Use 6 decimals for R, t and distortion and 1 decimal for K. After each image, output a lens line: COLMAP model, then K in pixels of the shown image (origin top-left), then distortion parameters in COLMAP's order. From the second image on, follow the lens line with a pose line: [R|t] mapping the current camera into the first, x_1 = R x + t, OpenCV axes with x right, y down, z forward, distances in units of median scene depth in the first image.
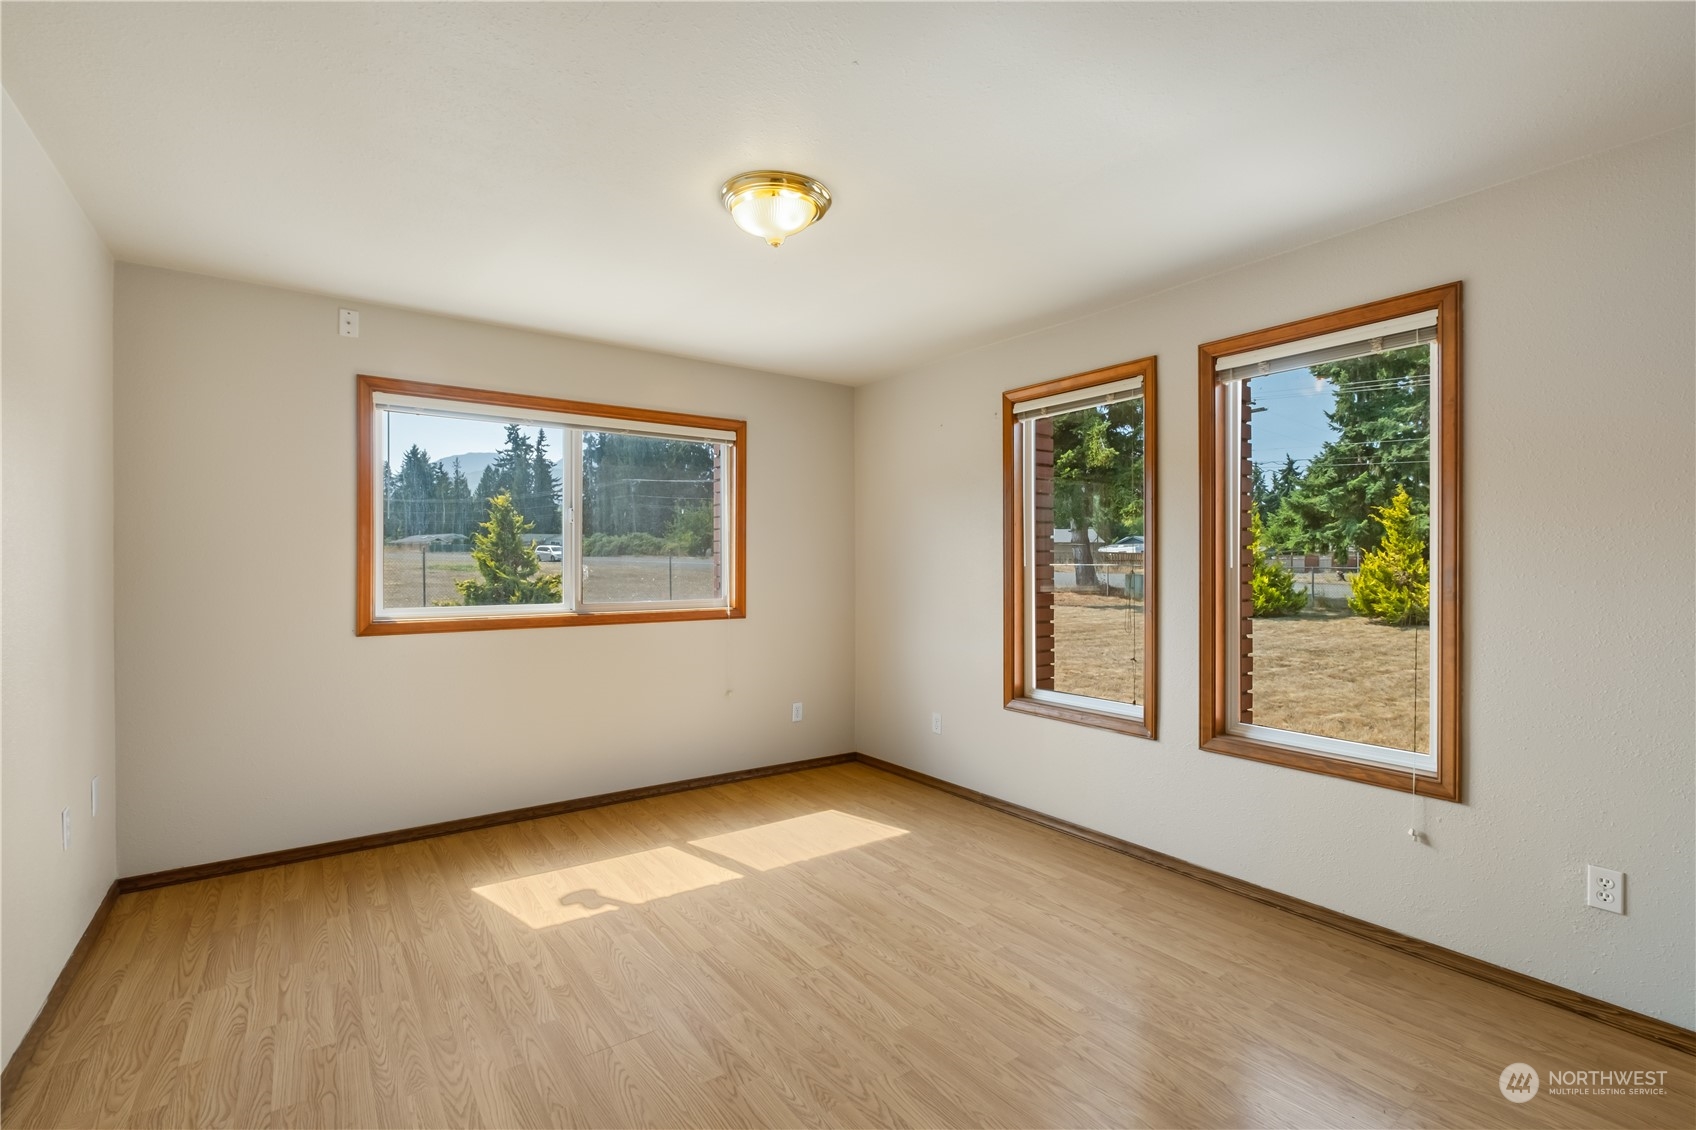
lens RADIAL K [[745.6, 0, 839.4], [0, 745.6, 554.0], [0, 0, 1]] dist [-0.003684, -0.000692]
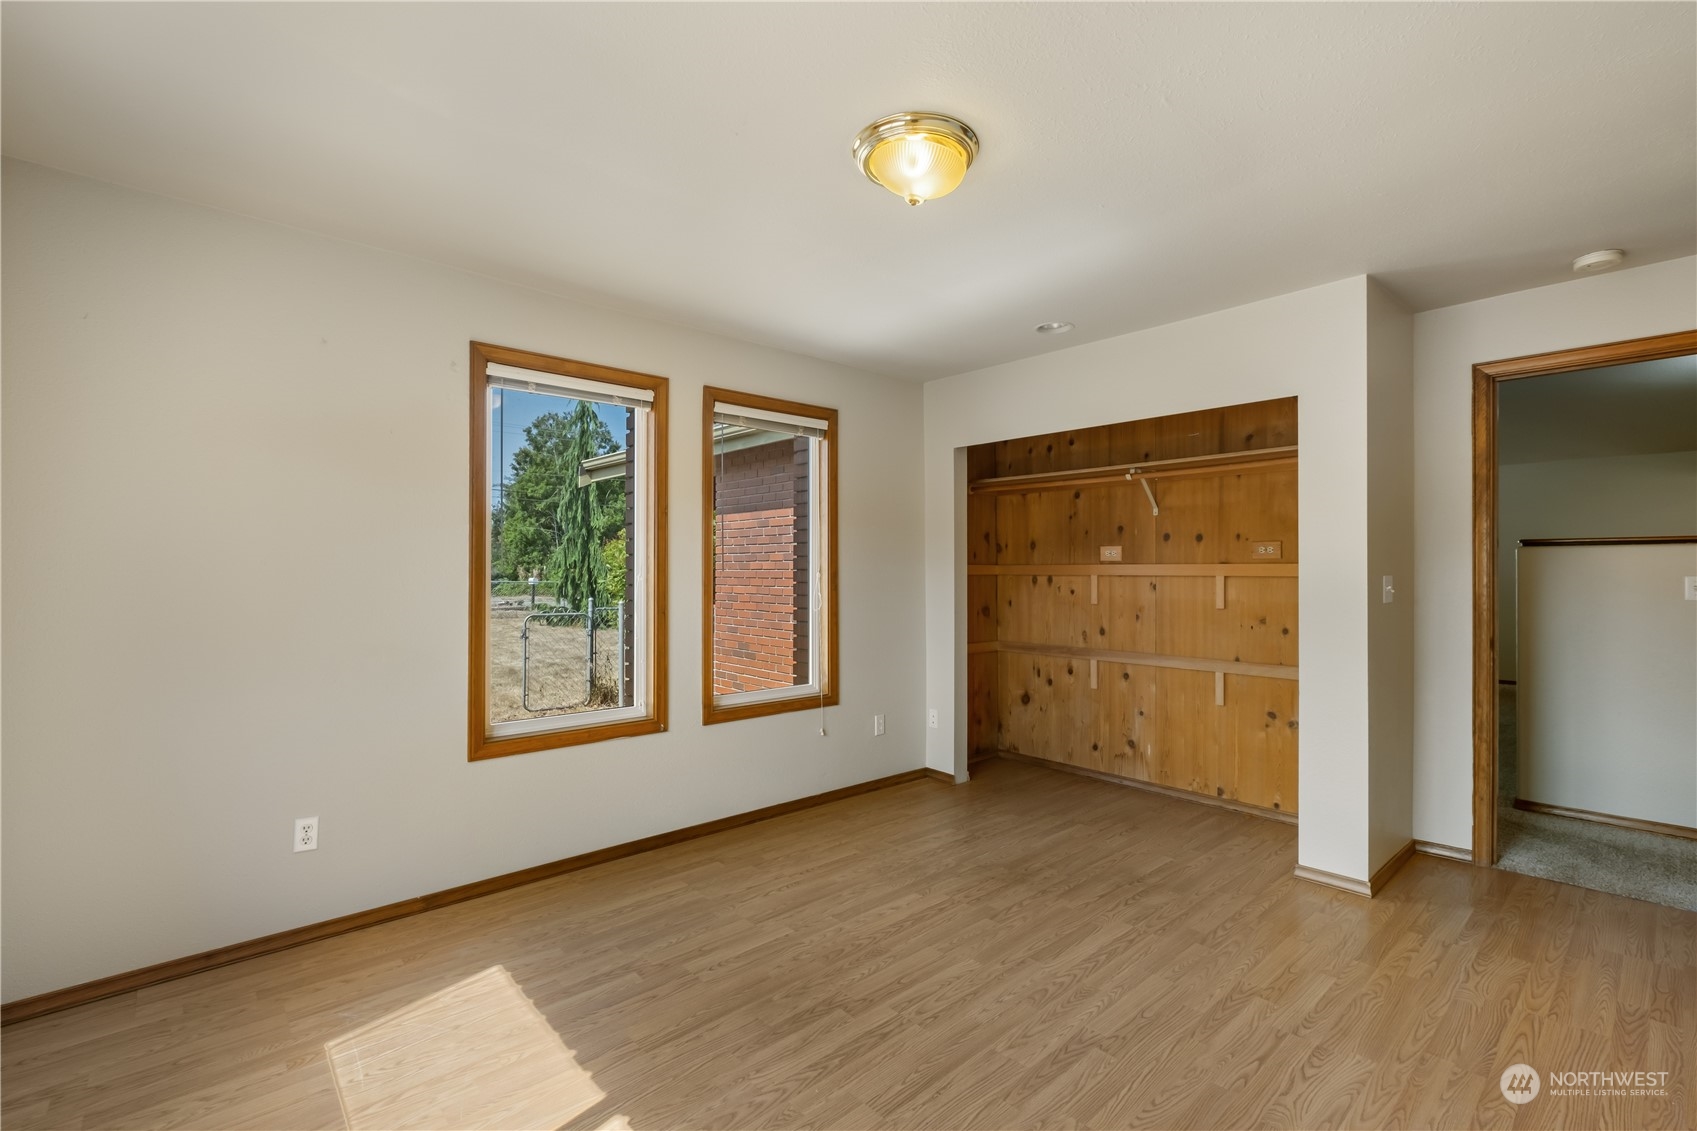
lens RADIAL K [[746.1, 0, 842.2], [0, 746.1, 566.7], [0, 0, 1]] dist [-0.003684, -0.000692]
pose [[-0.102054, 0.004636, 0.994768, -0.779953], [-0.016618, 0.999842, -0.006364, 0.013594], [-0.994640, -0.017181, -0.101960, 0.976013]]
